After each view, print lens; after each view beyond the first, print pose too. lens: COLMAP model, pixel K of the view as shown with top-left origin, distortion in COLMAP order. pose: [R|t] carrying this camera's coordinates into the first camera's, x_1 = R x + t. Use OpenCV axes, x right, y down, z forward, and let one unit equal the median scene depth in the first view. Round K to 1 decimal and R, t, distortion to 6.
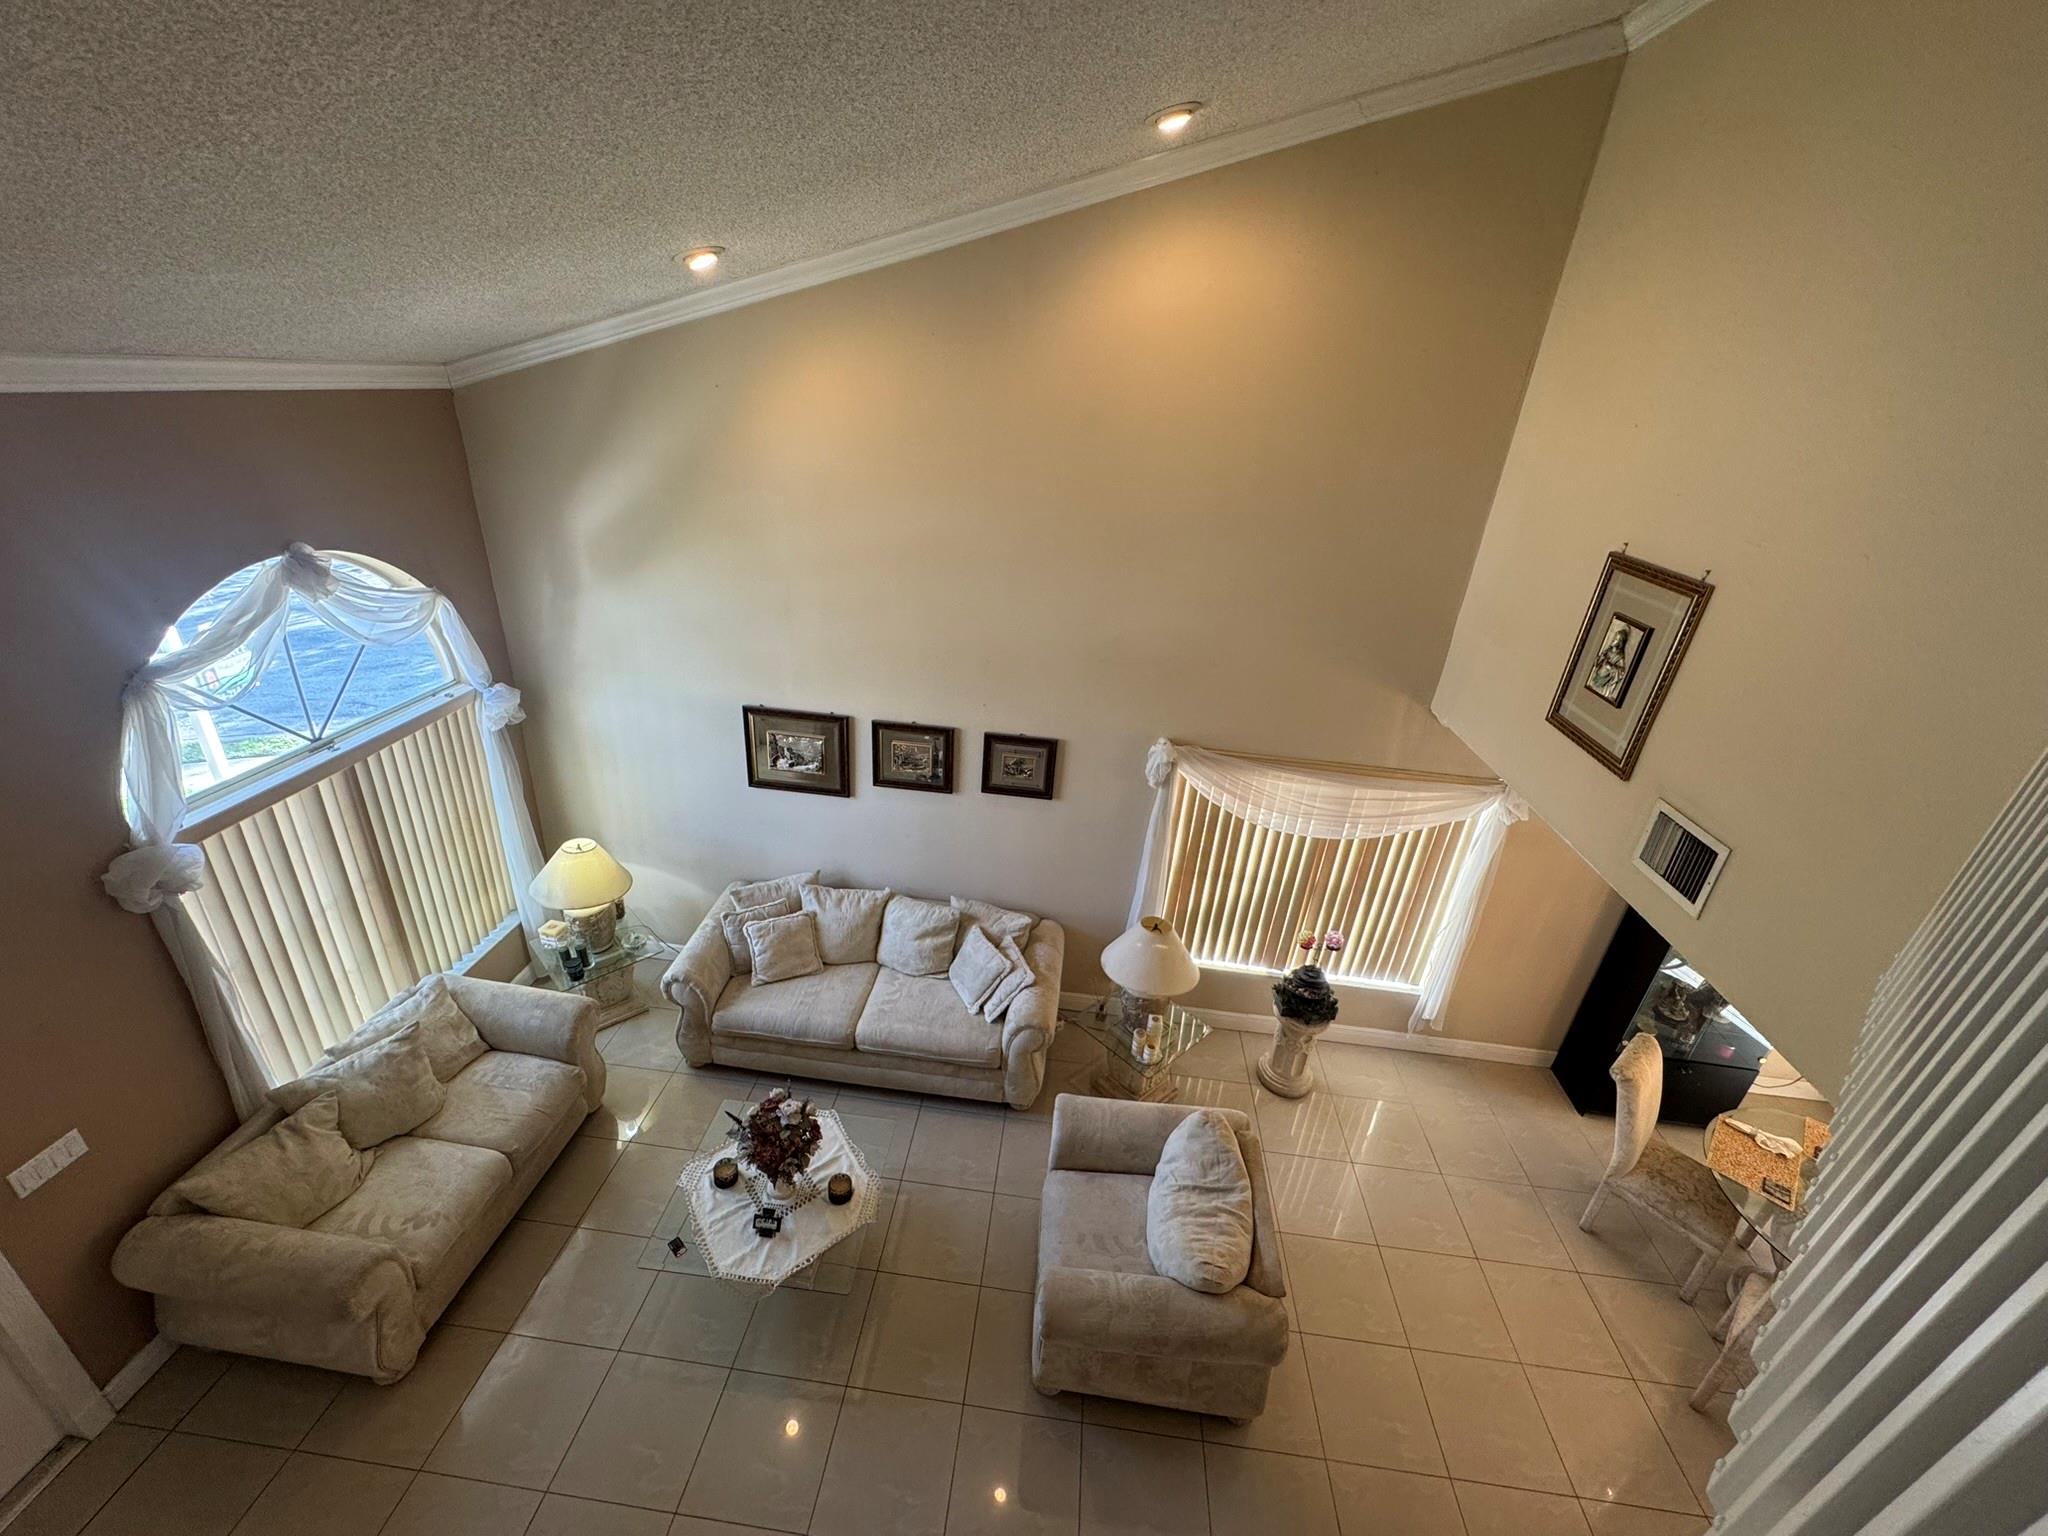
lens RADIAL K [[817.2, 0, 1022.7], [0, 817.2, 768.1], [0, 0, 1]] dist [-0.001283, 0.000274]
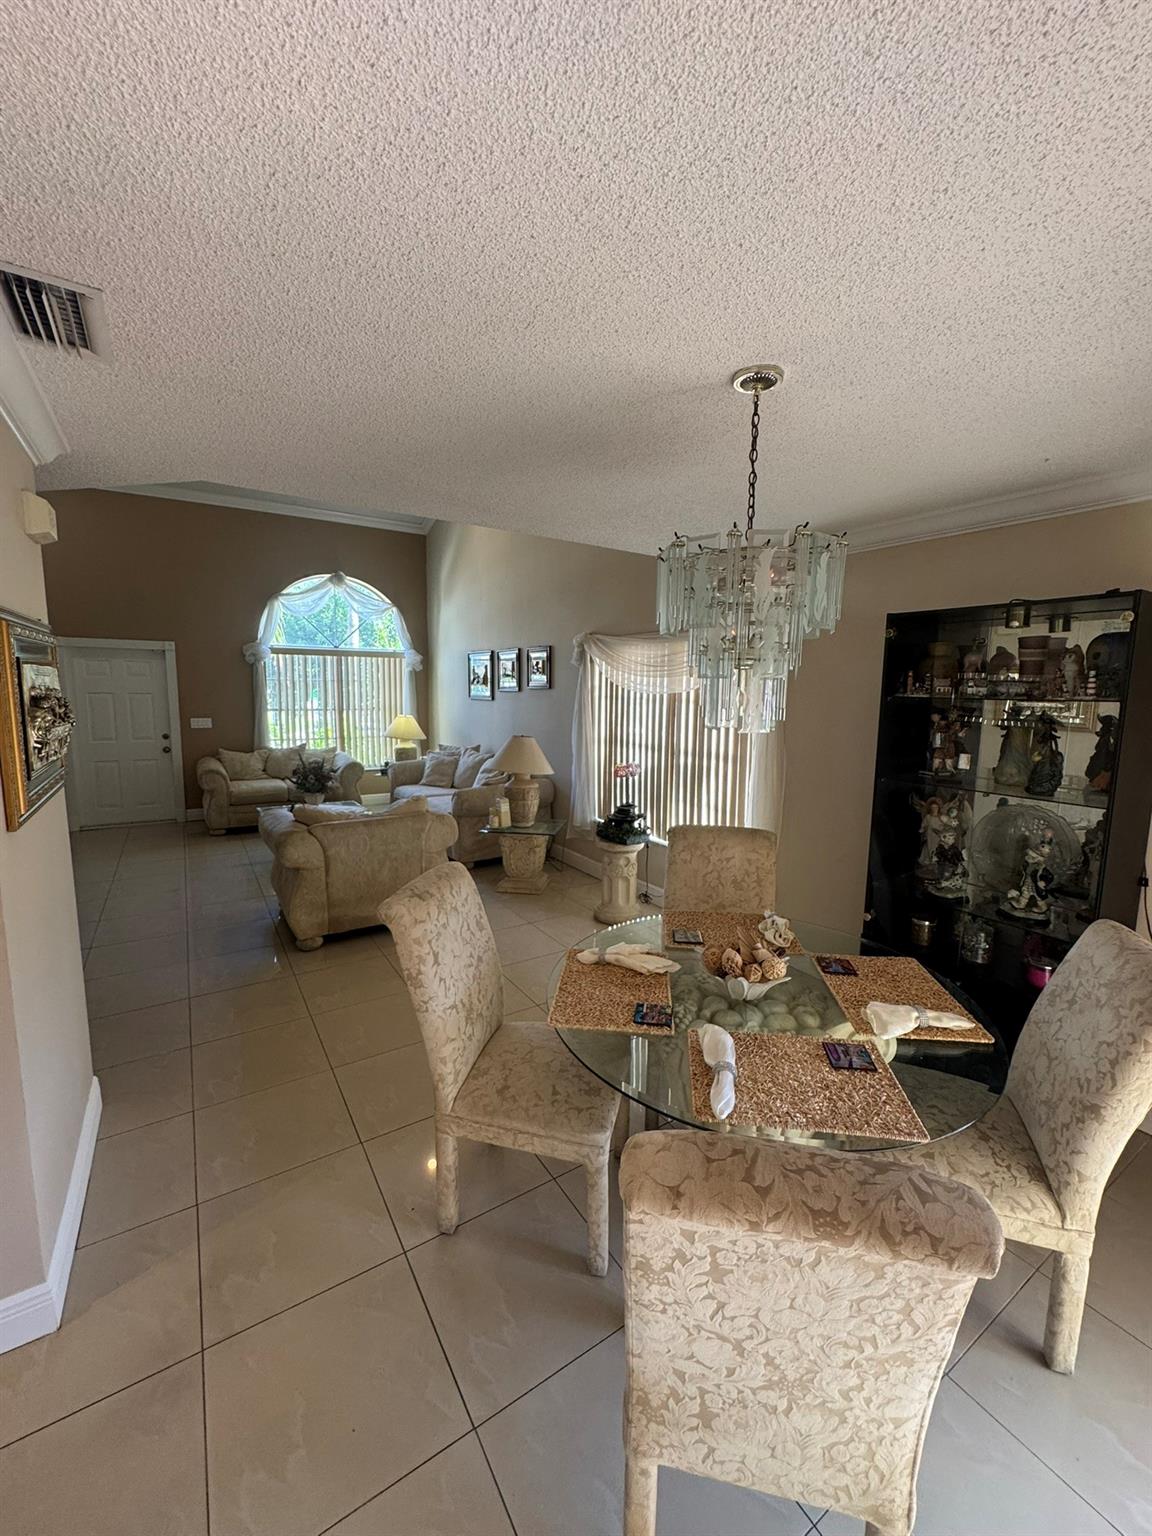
lens RADIAL K [[612.9, 0, 576.1], [0, 612.9, 770.1], [0, 0, 1]] dist [-0.001283, 0.000274]
pose [[0.615025, 0.040377, -0.787473, 1.033969], [-0.307178, 0.932058, -0.192118, 0.409194], [0.726214, 0.360052, 0.585642, 0.438749]]
